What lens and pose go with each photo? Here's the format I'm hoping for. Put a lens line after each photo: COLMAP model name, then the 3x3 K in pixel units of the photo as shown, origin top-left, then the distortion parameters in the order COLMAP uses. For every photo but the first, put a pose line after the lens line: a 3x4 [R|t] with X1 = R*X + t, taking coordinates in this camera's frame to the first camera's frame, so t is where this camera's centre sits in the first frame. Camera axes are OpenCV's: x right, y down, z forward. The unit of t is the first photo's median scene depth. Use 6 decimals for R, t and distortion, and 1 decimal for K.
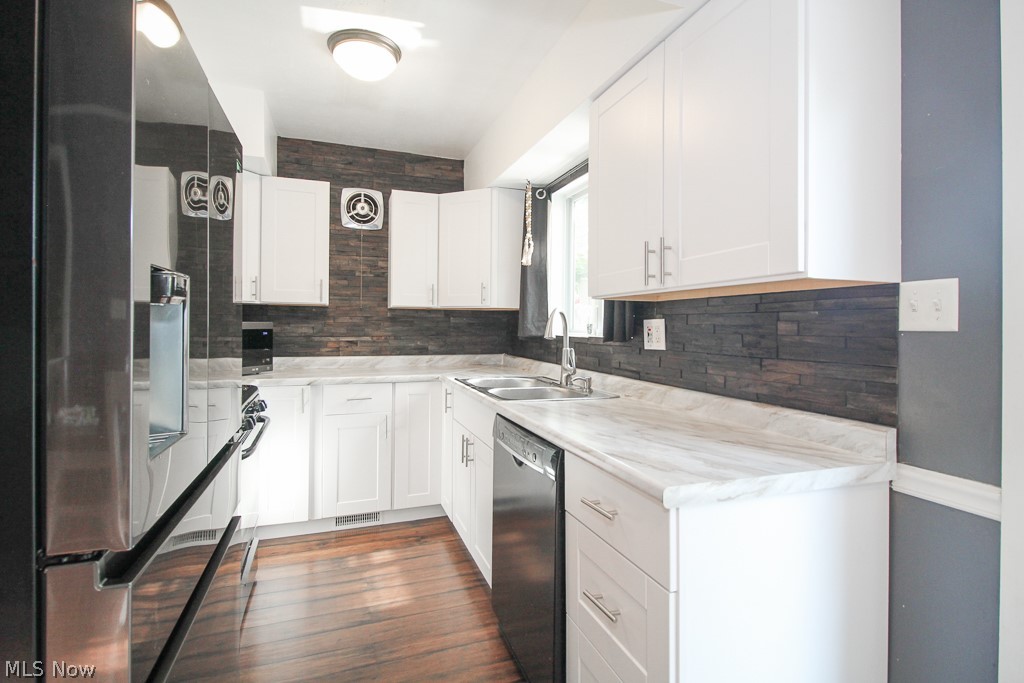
lens RADIAL K [[476.2, 0, 511.9], [0, 476.2, 332.5], [0, 0, 1]] dist [0.007100, -0.007227]
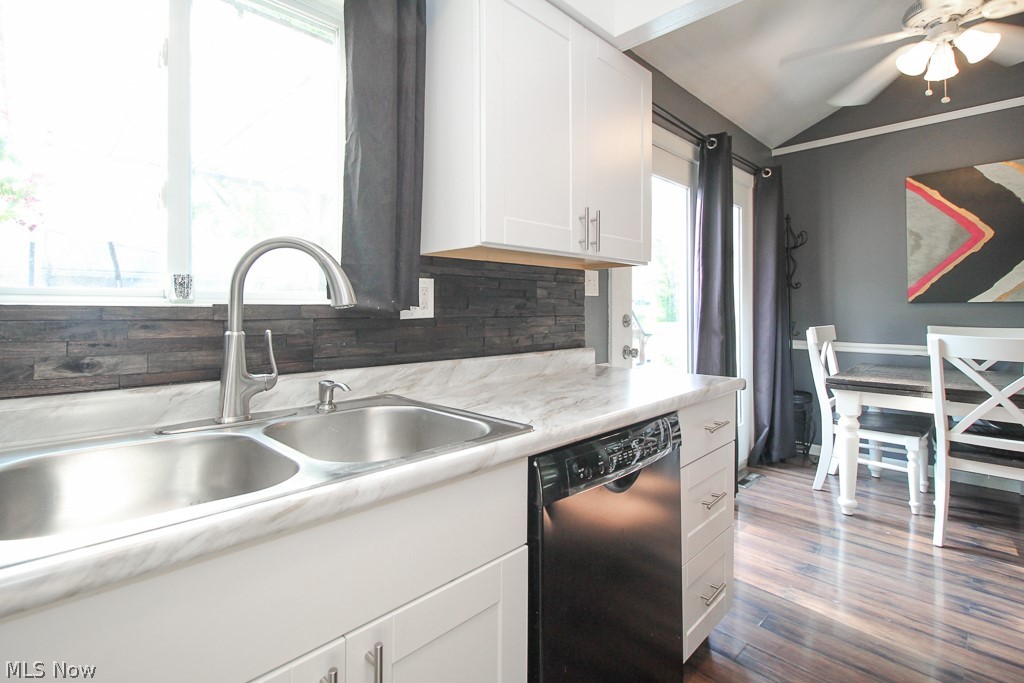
lens RADIAL K [[476.2, 0, 528.9], [0, 476.2, 305.1], [0, 0, 1]] dist [0.007100, -0.007227]
pose [[-0.416027, -0.009730, 0.909300, -0.377680], [0.005471, 0.999898, 0.013203, 0.004219], [-0.909336, 0.010467, -0.415932, 0.942779]]
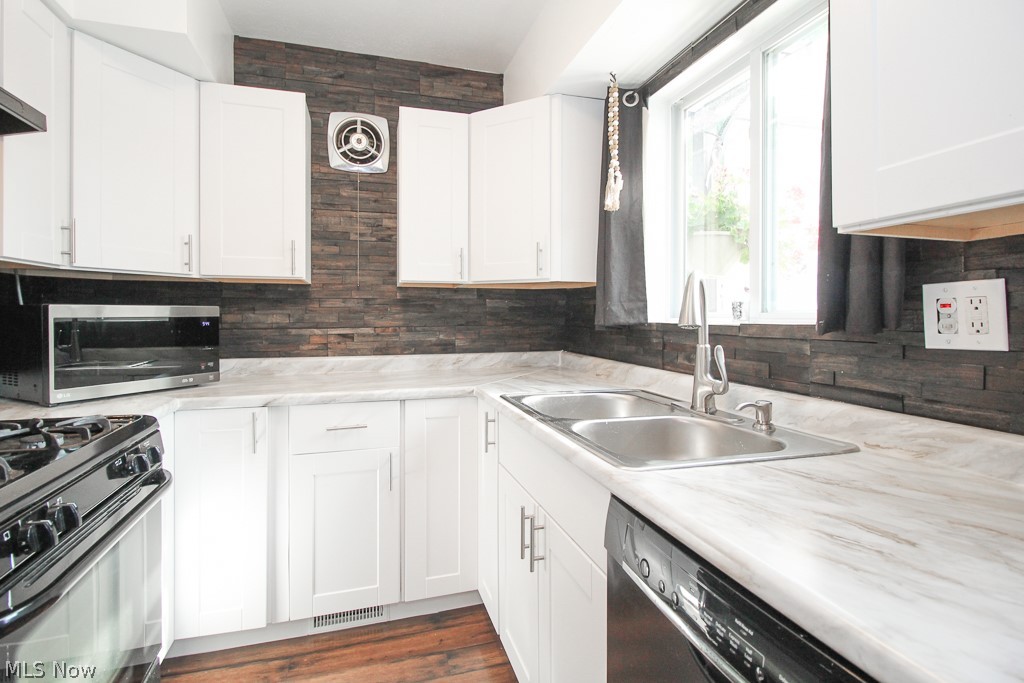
lens RADIAL K [[476.2, 0, 478.1], [0, 476.2, 319.1], [0, 0, 1]] dist [0.007100, -0.007227]
pose [[0.993108, -0.010583, -0.116726, -0.079263], [0.009335, 0.999893, -0.011231, 0.006551], [0.116833, 0.010064, 0.993101, 0.410408]]
